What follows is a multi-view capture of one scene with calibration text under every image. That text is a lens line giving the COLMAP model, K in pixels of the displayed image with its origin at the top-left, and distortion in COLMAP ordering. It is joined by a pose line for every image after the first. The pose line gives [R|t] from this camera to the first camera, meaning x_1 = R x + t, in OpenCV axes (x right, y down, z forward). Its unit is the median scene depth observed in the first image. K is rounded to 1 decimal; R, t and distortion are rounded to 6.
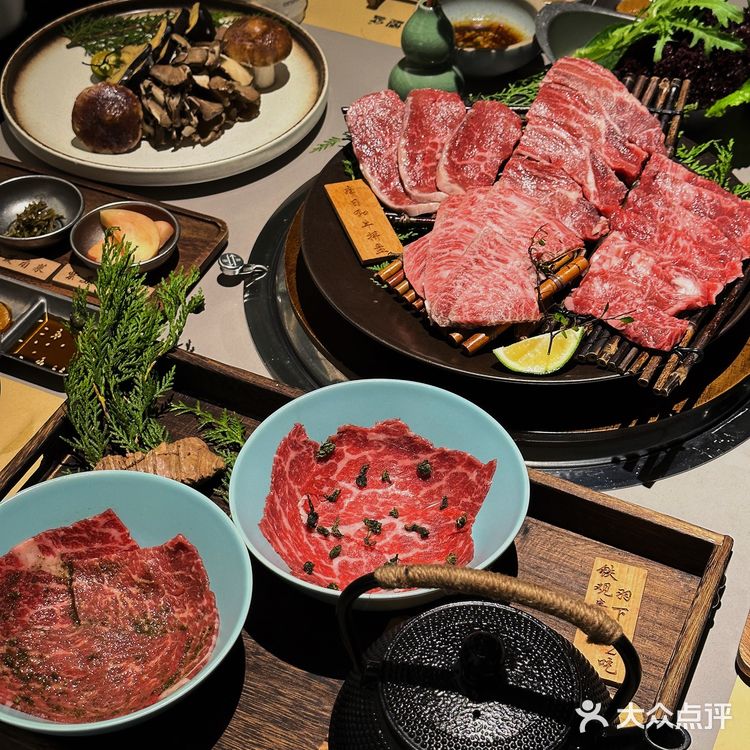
lens RADIAL K [[1267.6, 0, 375.0], [0, 1267.6, 375.0], [0, 0, 1]] dist [0.027075, 0.196828]
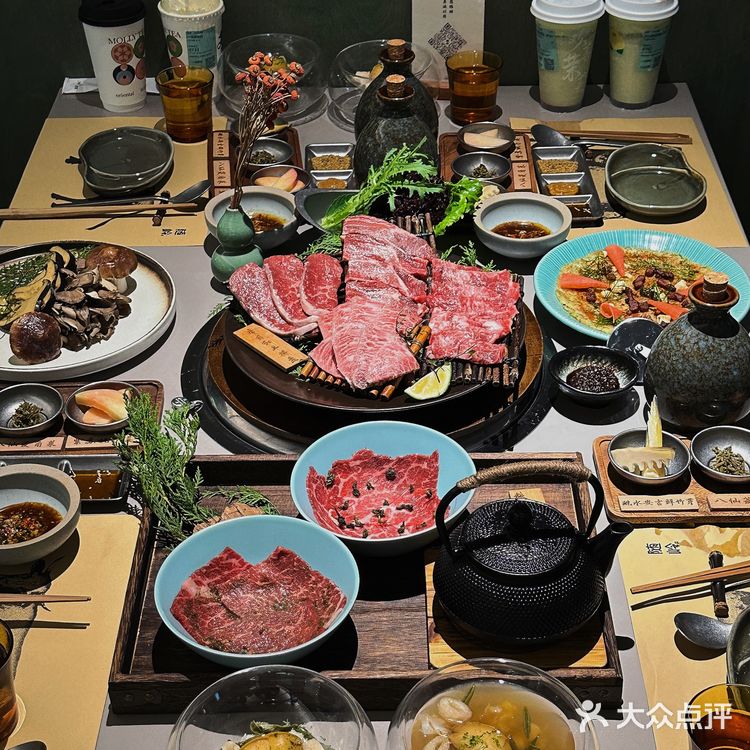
lens RADIAL K [[1211.8, 0, 375.0], [0, 1211.8, 375.0], [0, 0, 1]] dist [-0.074154, -0.086599]
pose [[0.909132, -0.262179, 0.323637, -0.411836], [0.307235, 0.946771, -0.096075, 0.092910], [-0.281221, 0.186778, 0.941291, -0.400386]]
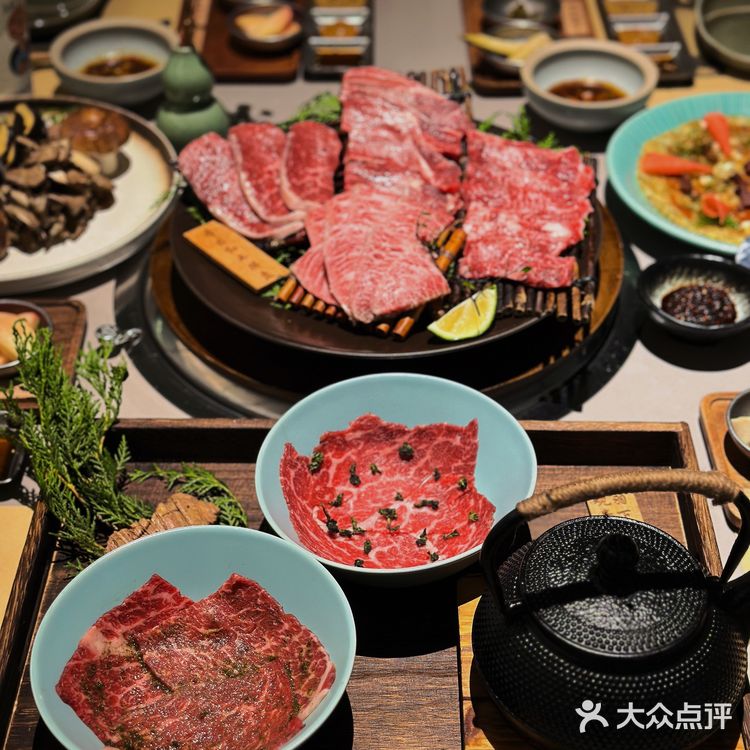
lens RADIAL K [[1267.6, 0, 375.0], [0, 1267.6, 375.0], [0, 0, 1]] dist [0.027075, 0.196828]
pose [[0.914788, -0.280482, 0.290677, -0.263982], [0.295431, 0.955331, -0.007926, 0.013918], [-0.275469, 0.093125, 0.956789, -0.008873]]
